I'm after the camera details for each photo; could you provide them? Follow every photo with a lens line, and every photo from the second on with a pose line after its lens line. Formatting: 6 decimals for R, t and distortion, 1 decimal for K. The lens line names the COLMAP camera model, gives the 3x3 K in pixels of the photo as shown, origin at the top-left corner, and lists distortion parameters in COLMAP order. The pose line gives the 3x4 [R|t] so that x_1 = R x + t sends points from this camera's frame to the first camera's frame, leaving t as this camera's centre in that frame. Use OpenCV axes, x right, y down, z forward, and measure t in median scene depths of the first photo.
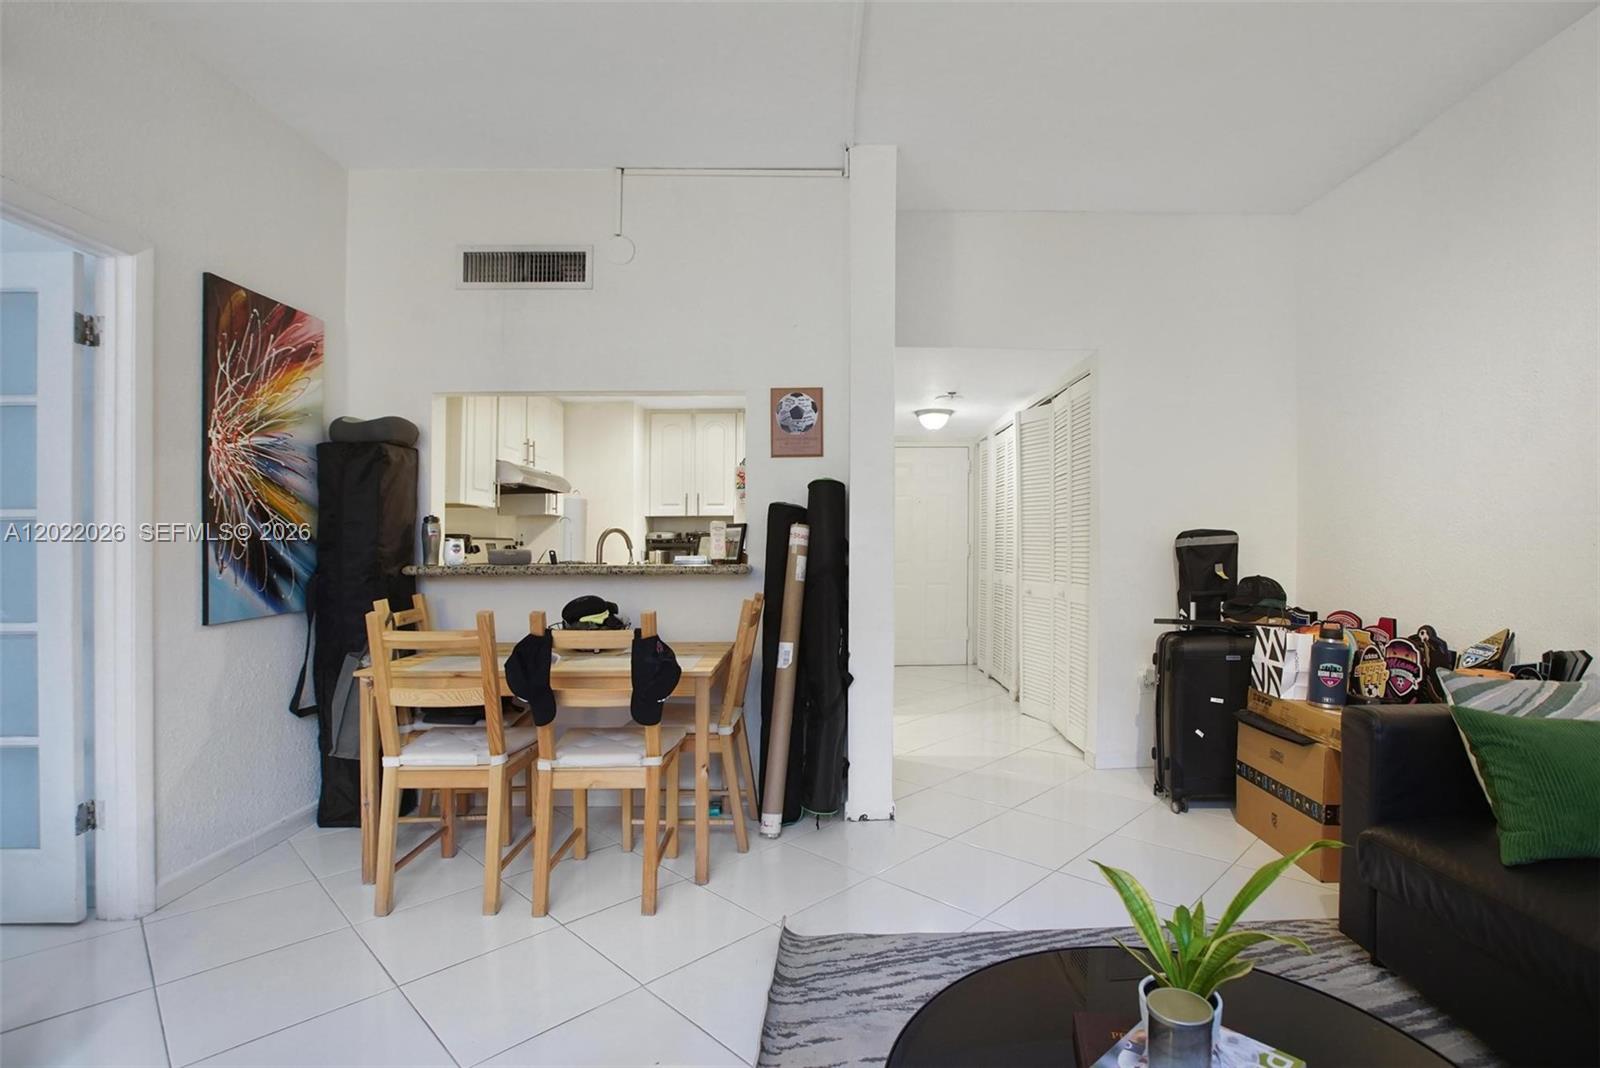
lens RADIAL K [[773.9, 0, 866.7], [0, 773.9, 539.8], [0, 0, 1]] dist [-0.049515, 0.015756]
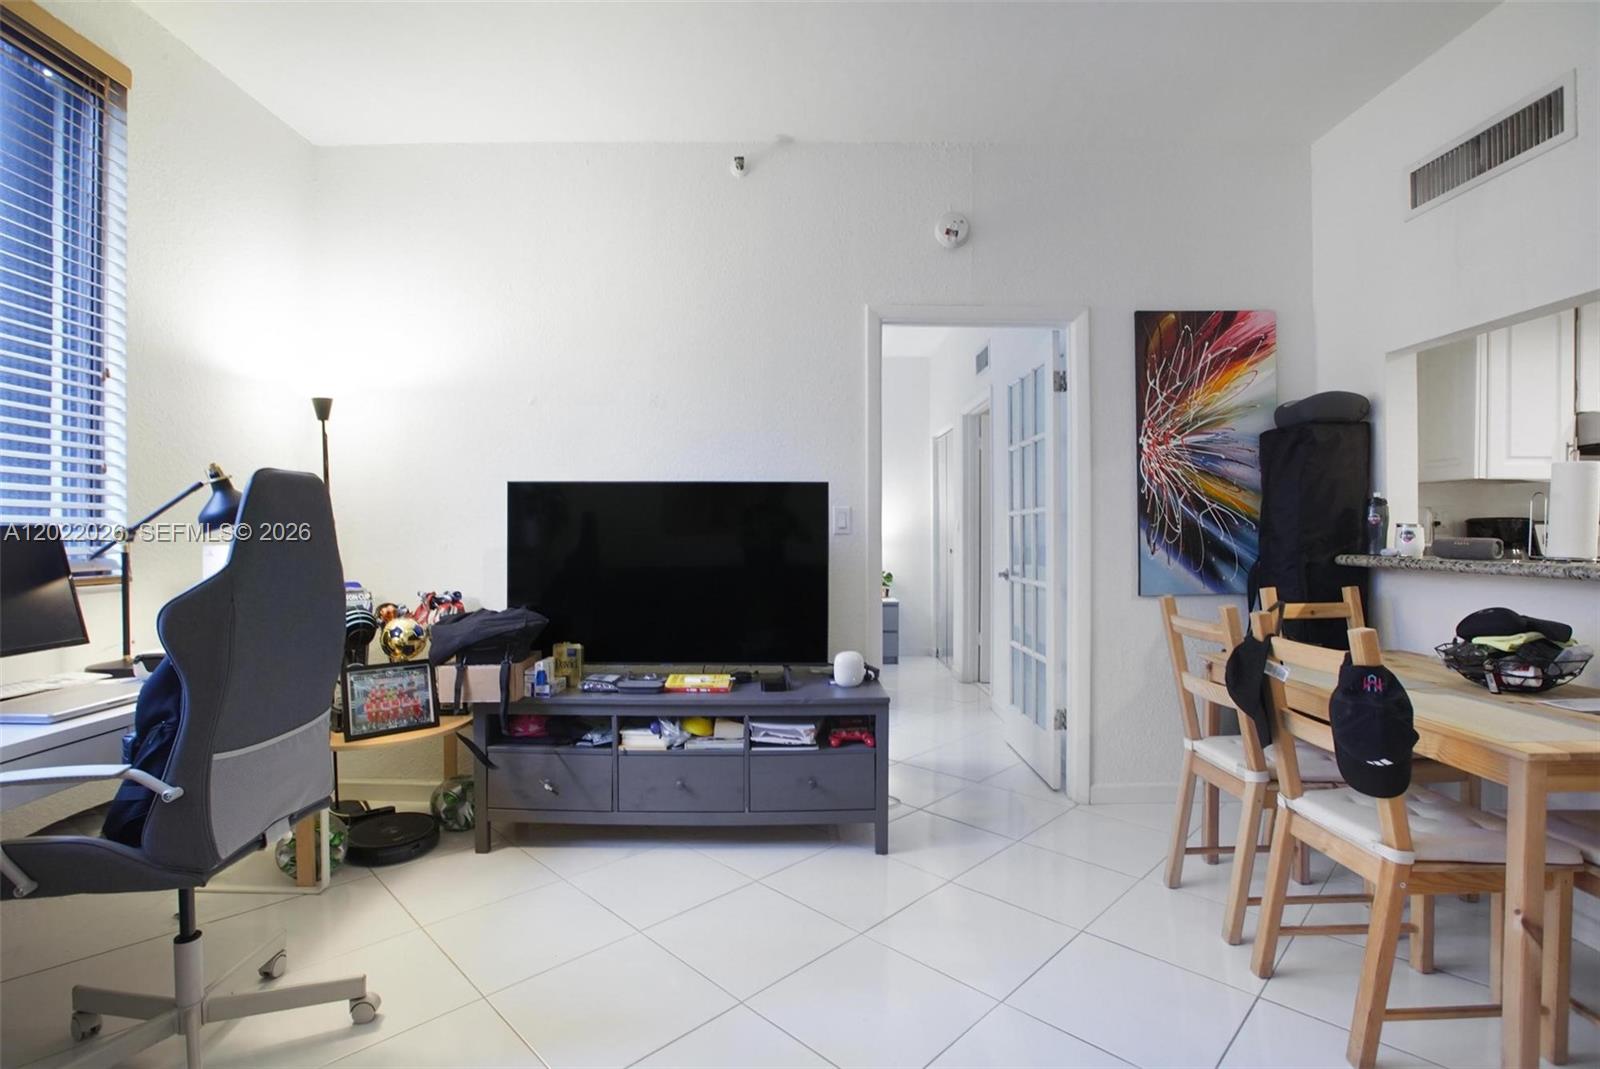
lens RADIAL K [[756.4, 0, 793.9], [0, 756.4, 531.8], [0, 0, 1]] dist [-0.059451, 0.024295]
pose [[-0.034868, 0.006478, -0.999371, 0.327693], [0.005011, 0.999968, 0.006307, -0.001853], [0.999379, -0.004788, -0.034899, 0.422813]]
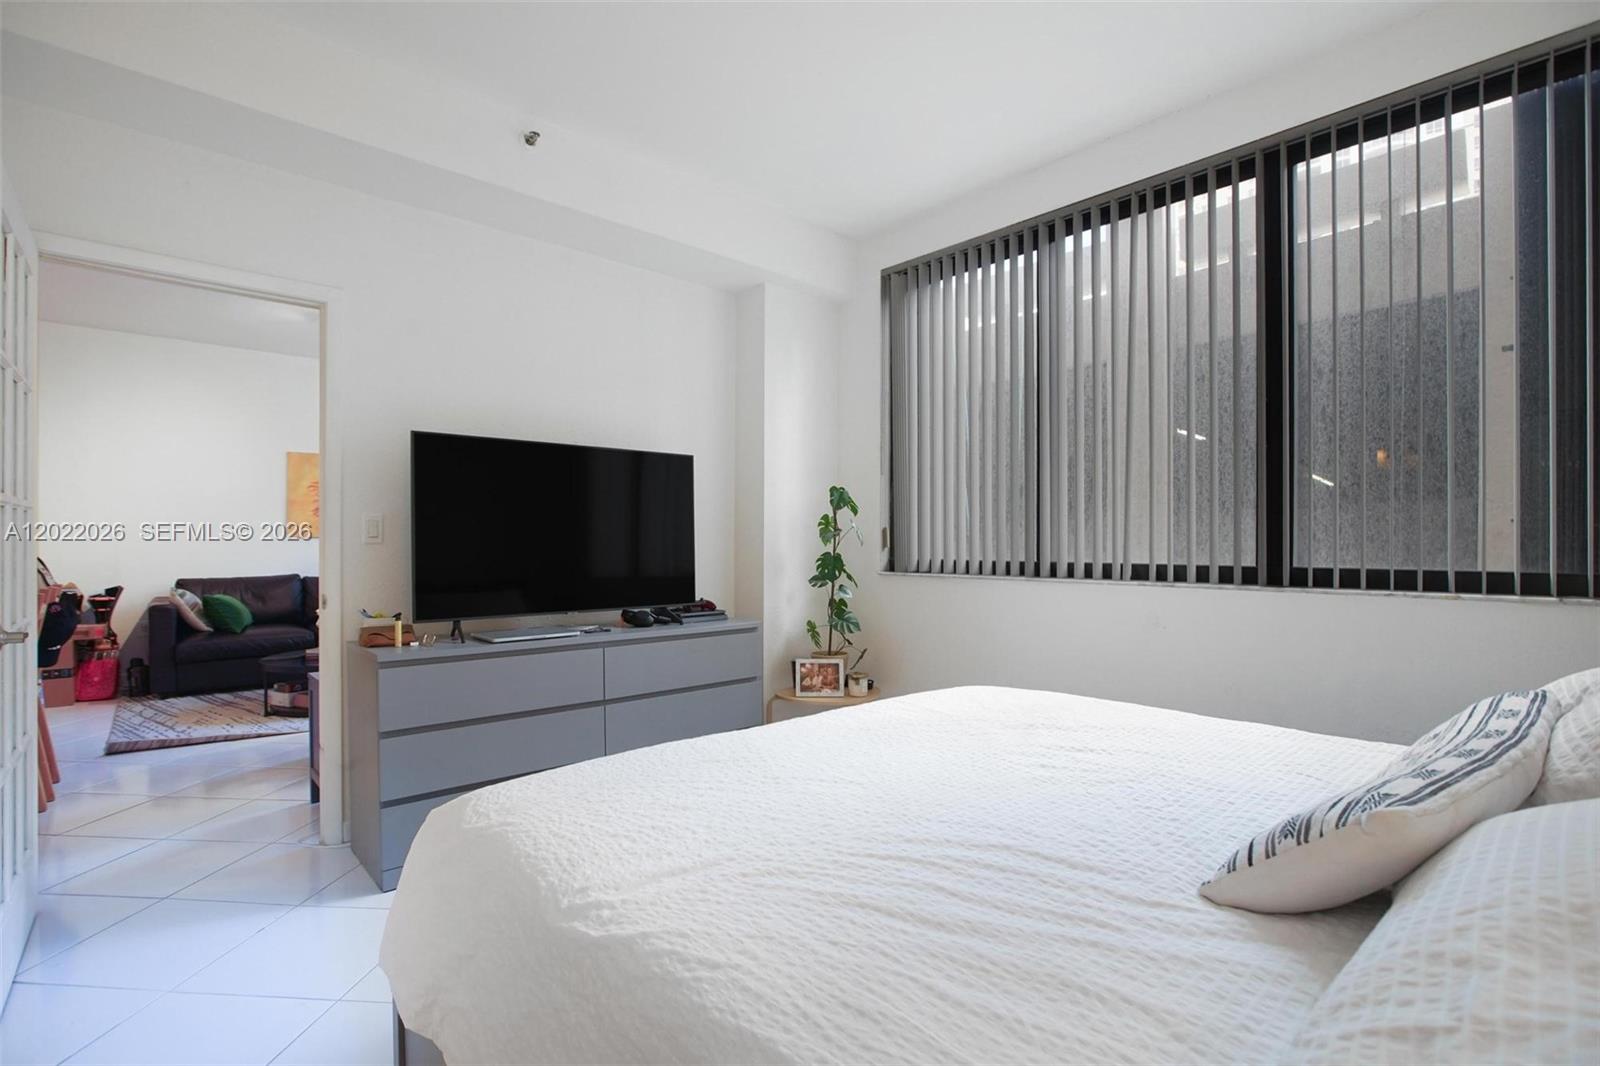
lens RADIAL K [[725.5, 0, 805.5], [0, 725.5, 547.1], [0, 0, 1]] dist [-0.063386, 0.017586]
pose [[-0.649497, 0.003153, 0.760358, -1.906250], [-0.002948, 0.999973, -0.006665, 0.022097], [-0.760359, -0.006570, -0.649470, 0.625238]]
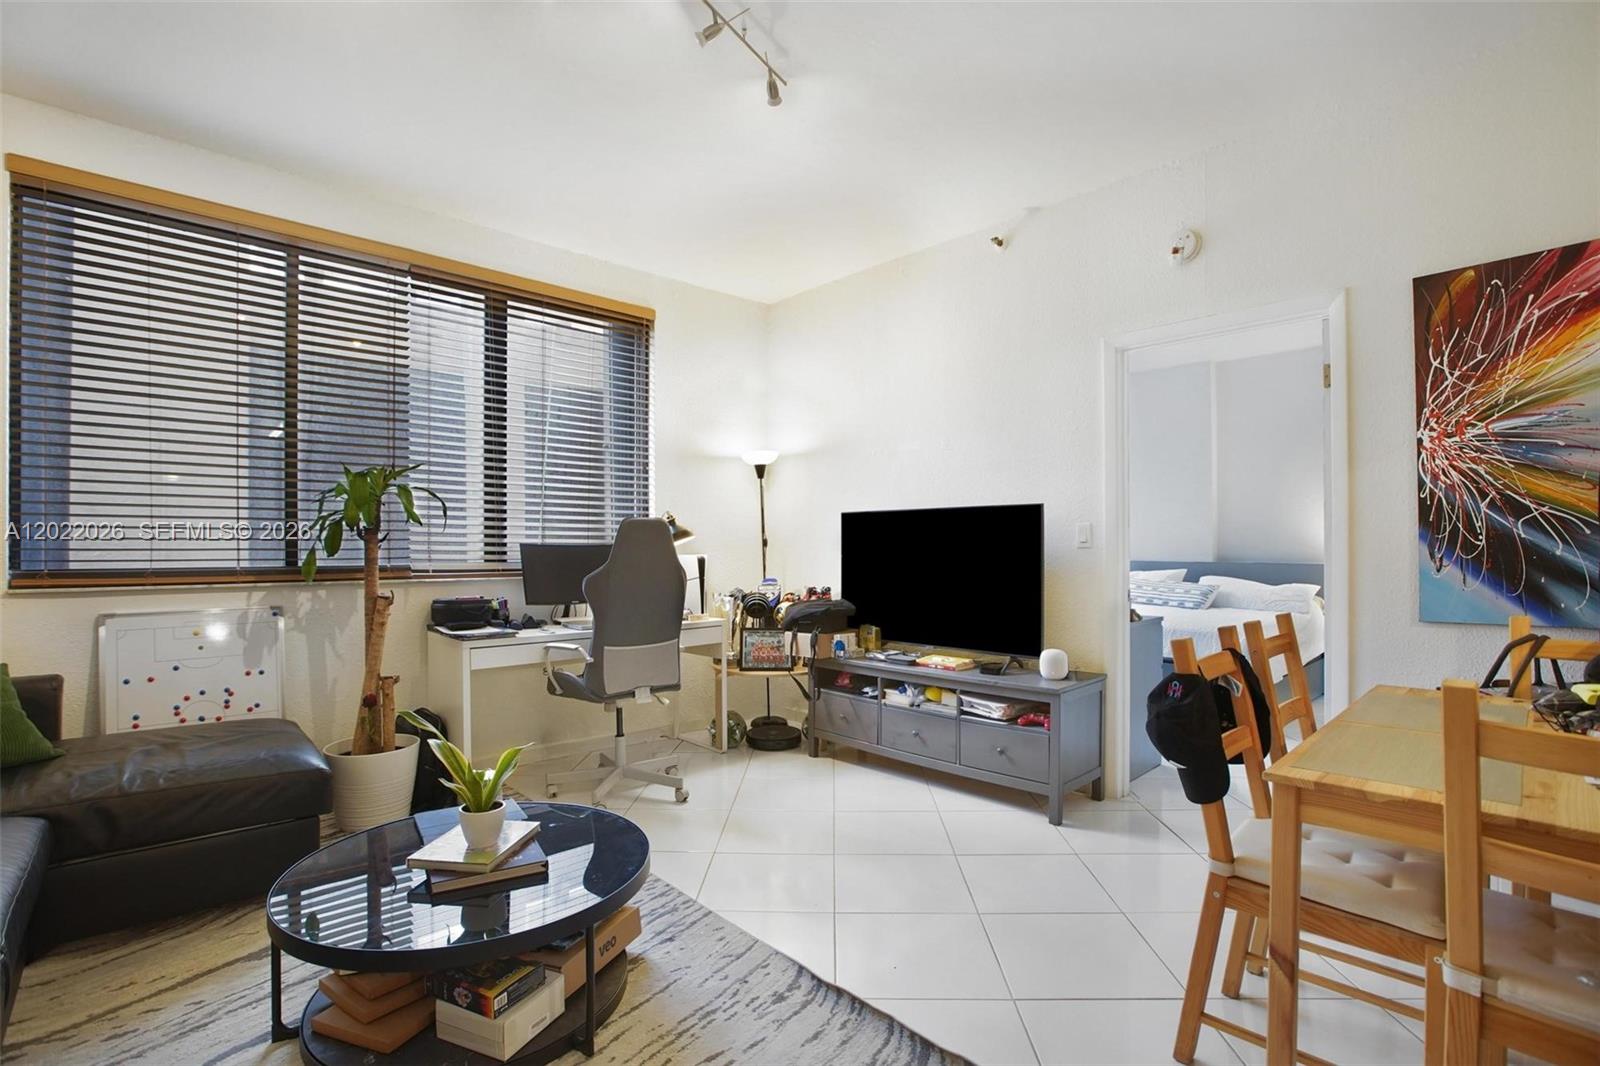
lens RADIAL K [[751.8, 0, 804.7], [0, 751.8, 554.6], [0, 0, 1]] dist [-0.066883, 0.022898]
pose [[-0.755942, 0.013290, -0.654504, 0.358161], [0.010392, 0.999912, 0.008302, 0.004978], [0.654556, -0.000526, -0.756013, 1.065267]]
